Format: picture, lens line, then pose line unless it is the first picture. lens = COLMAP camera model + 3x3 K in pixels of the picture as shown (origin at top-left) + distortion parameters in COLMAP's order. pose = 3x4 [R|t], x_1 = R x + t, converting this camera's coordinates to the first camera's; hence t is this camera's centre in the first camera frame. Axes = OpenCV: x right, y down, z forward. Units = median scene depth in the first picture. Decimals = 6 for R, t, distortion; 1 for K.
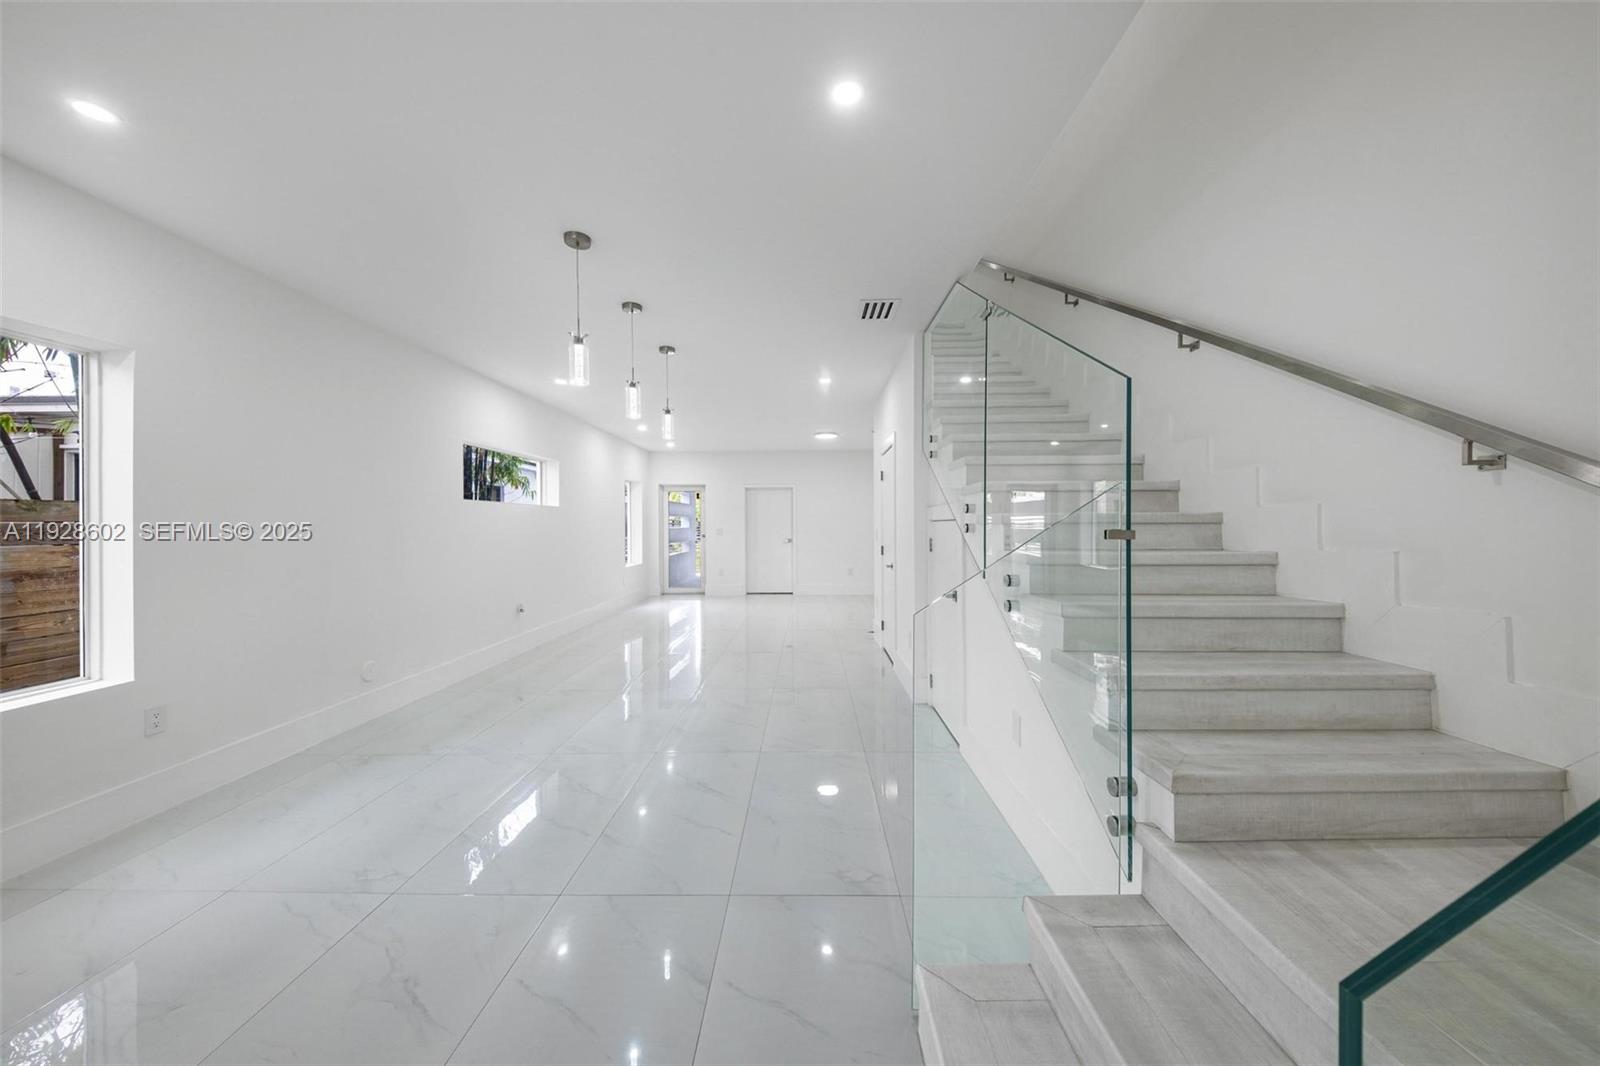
lens RADIAL K [[543.6, 0, 801.5], [0, 543.6, 523.2], [0, 0, 1]] dist [0.007332, -0.004315]
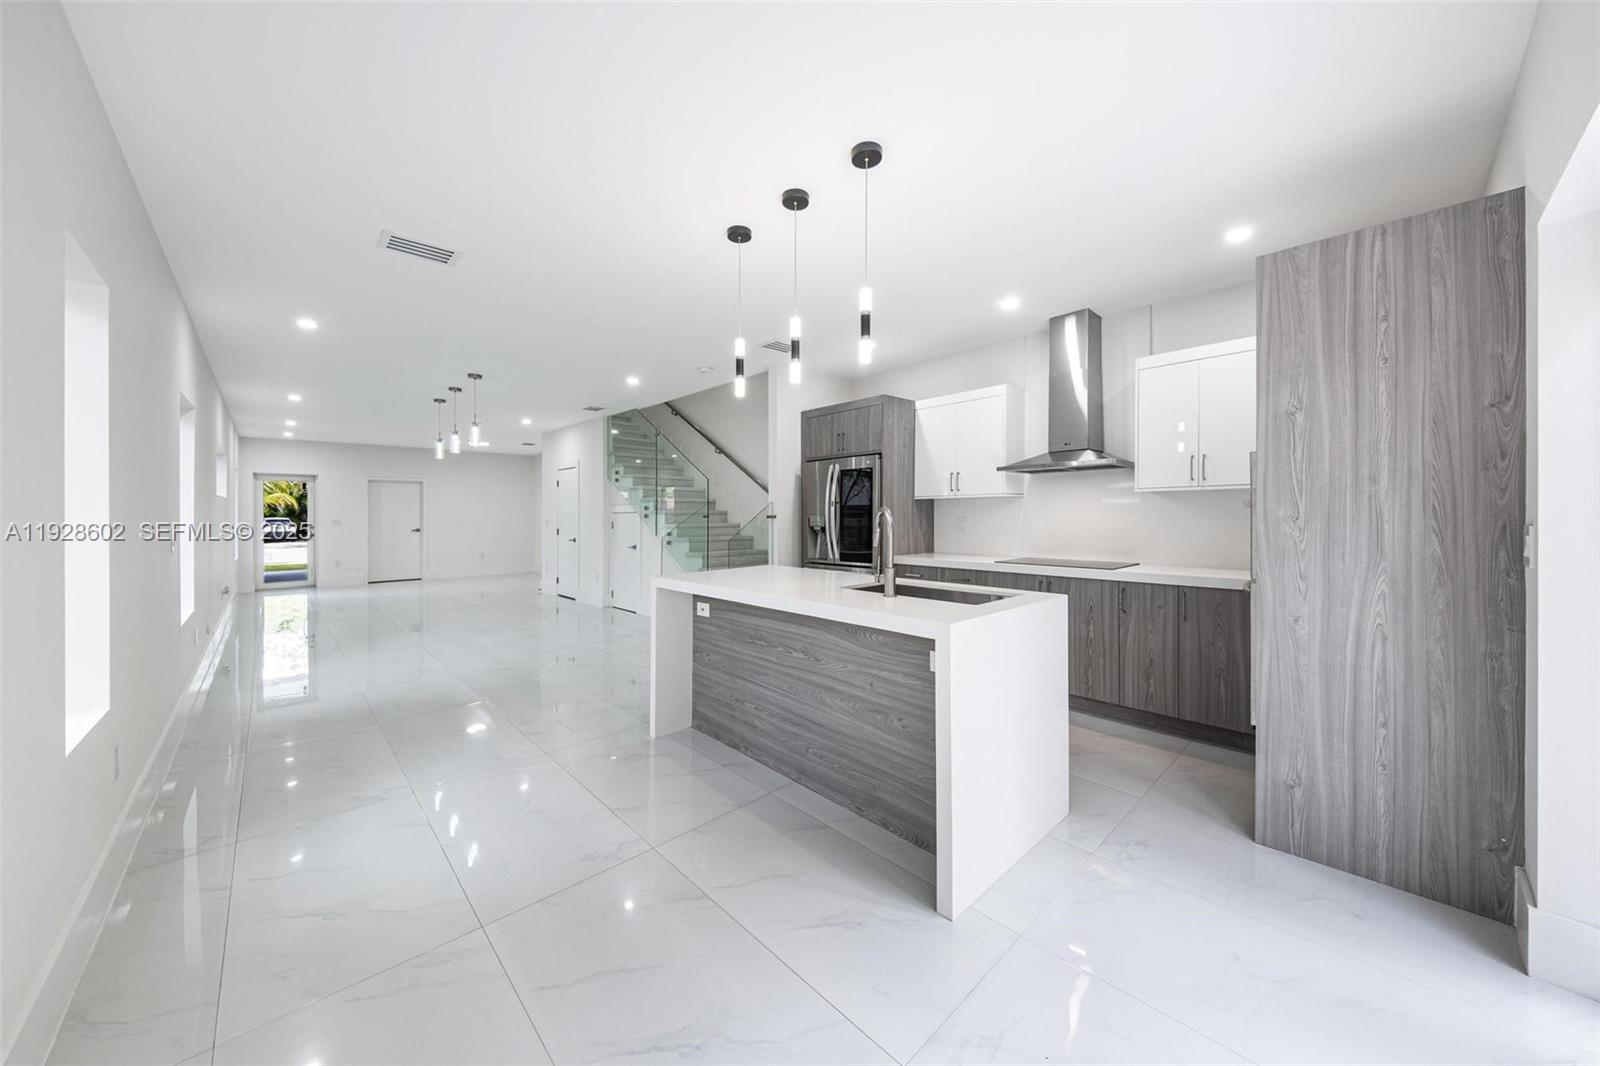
lens RADIAL K [[543.6, 0, 801.4], [0, 543.6, 513.9], [0, 0, 1]] dist [0.007332, -0.004315]
pose [[0.708261, 0.000012, 0.705951, -0.805590], [0.000518, 1.000000, -0.000537, 0.000729], [-0.705951, 0.000746, 0.708260, -1.073207]]
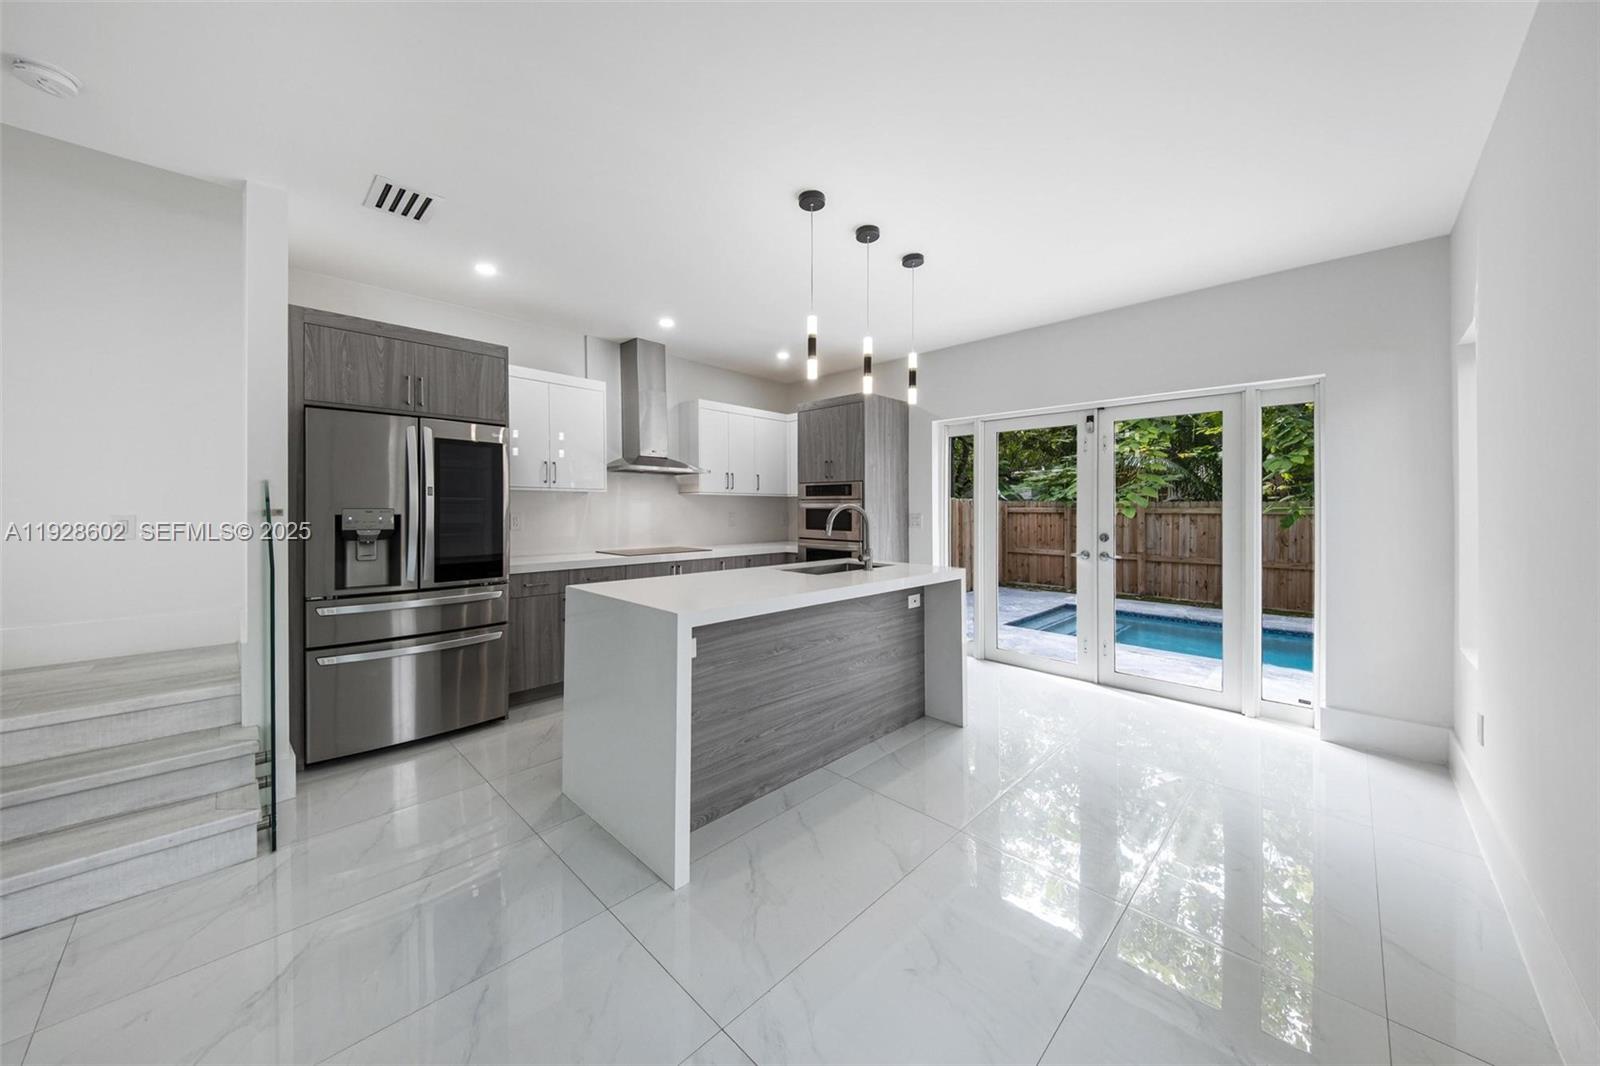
lens RADIAL K [[543.6, 0, 803.2], [0, 543.6, 510.1], [0, 0, 1]] dist [0.007332, -0.004315]
pose [[-0.730989, 0.003140, 0.682382, -0.793502], [-0.002155, 0.999974, -0.006909, 0.008800], [-0.682386, -0.006521, -0.730963, 0.110810]]
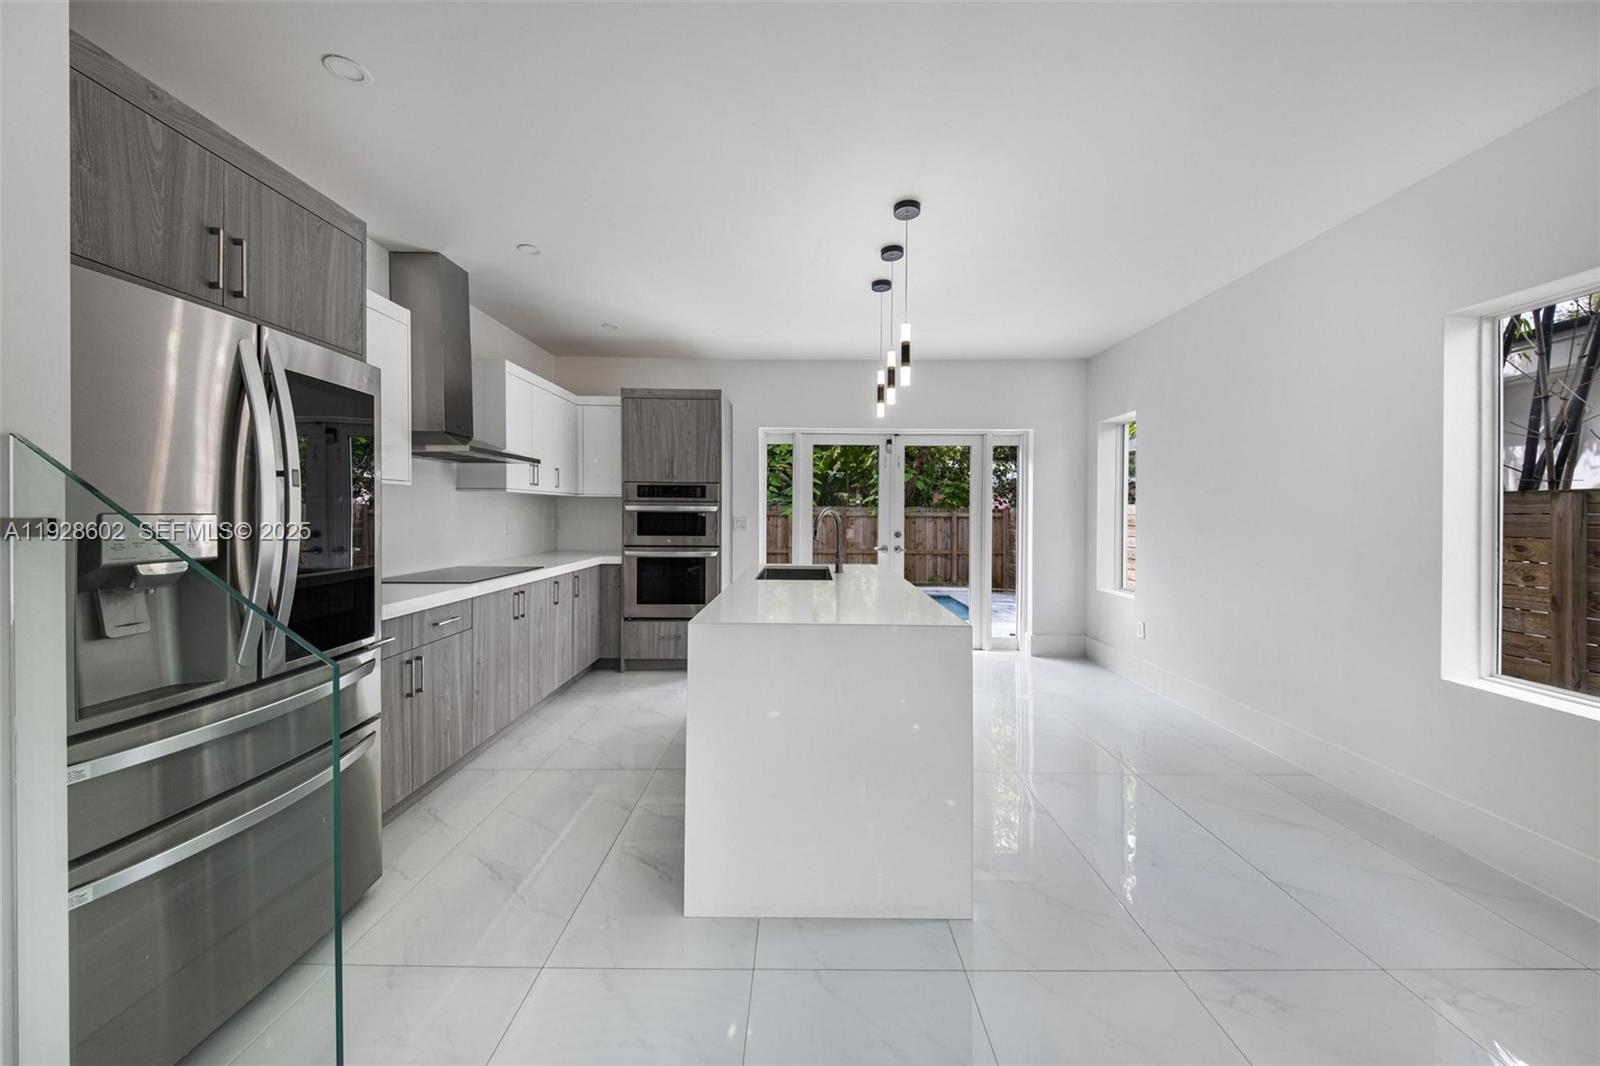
lens RADIAL K [[543.6, 0, 801.0], [0, 543.6, 517.5], [0, 0, 1]] dist [0.007332, -0.004315]
pose [[-0.999708, 0.000931, -0.024166, -0.130124], [0.000844, 0.999993, 0.003609, 0.004110], [0.024169, 0.003588, -0.999701, 0.321856]]
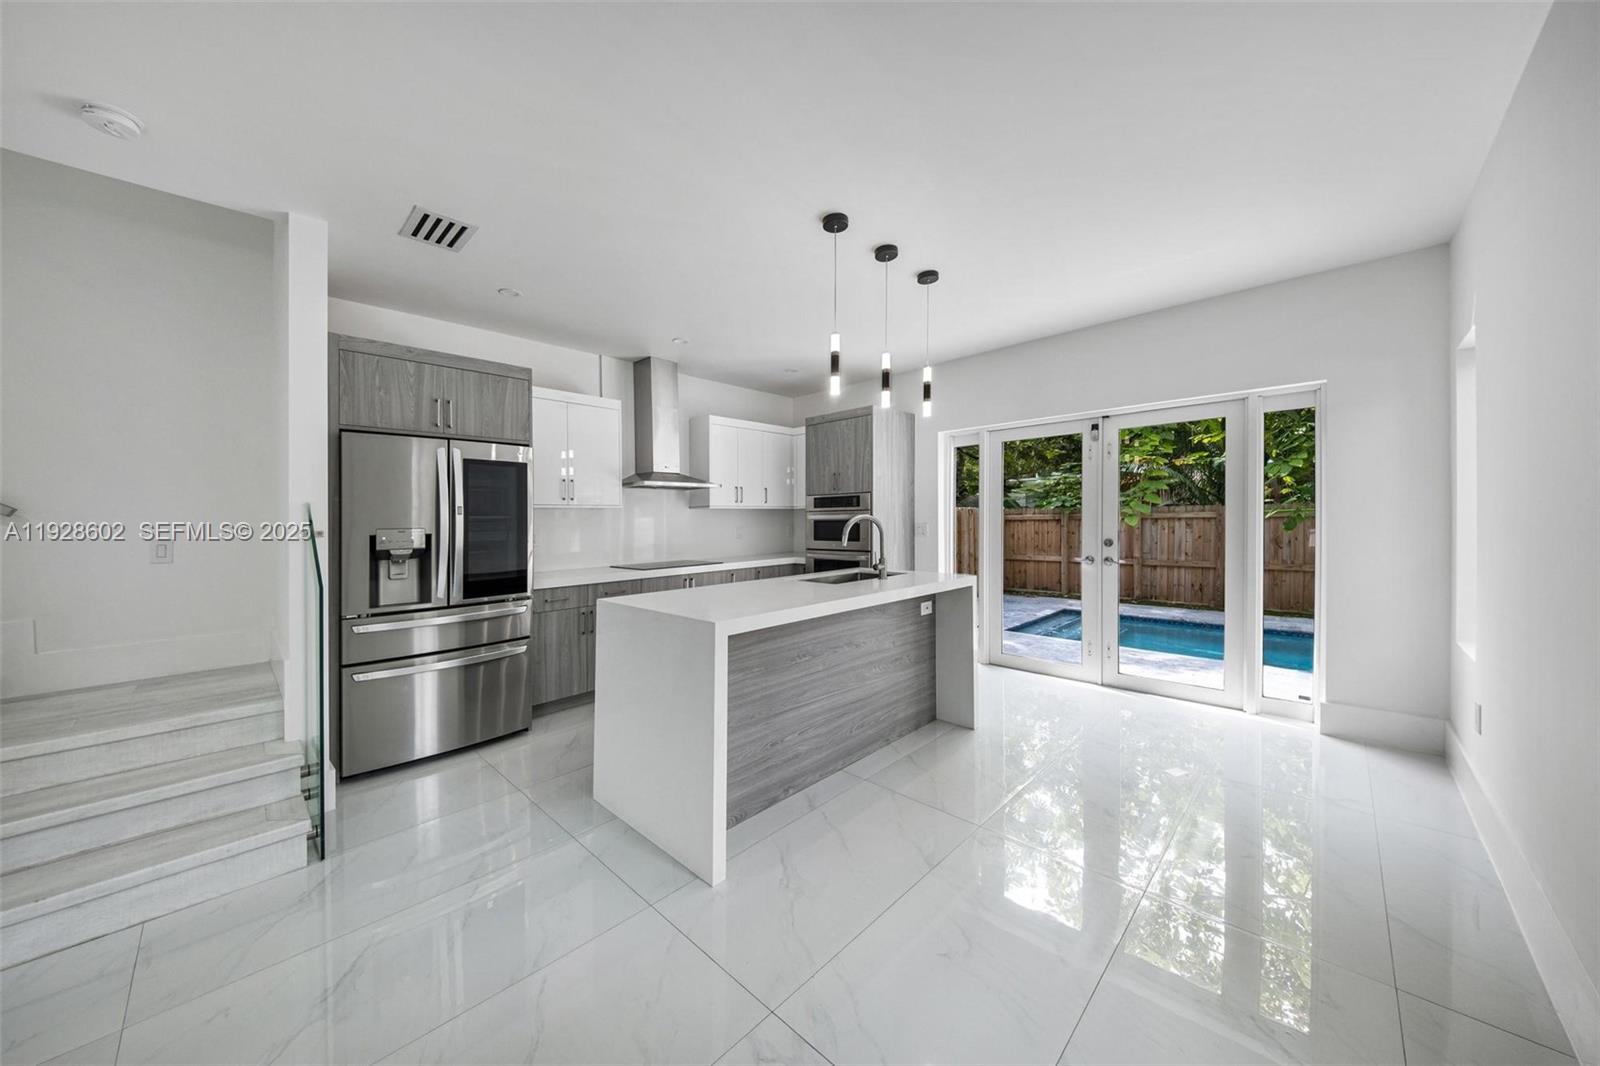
lens RADIAL K [[543.6, 0, 796.4], [0, 543.6, 530.7], [0, 0, 1]] dist [0.007332, -0.004315]
pose [[-0.732941, 0.005134, 0.680272, -0.779142], [0.016867, 0.999801, 0.010626, 0.006904], [-0.680083, 0.019263, -0.732882, 0.160187]]
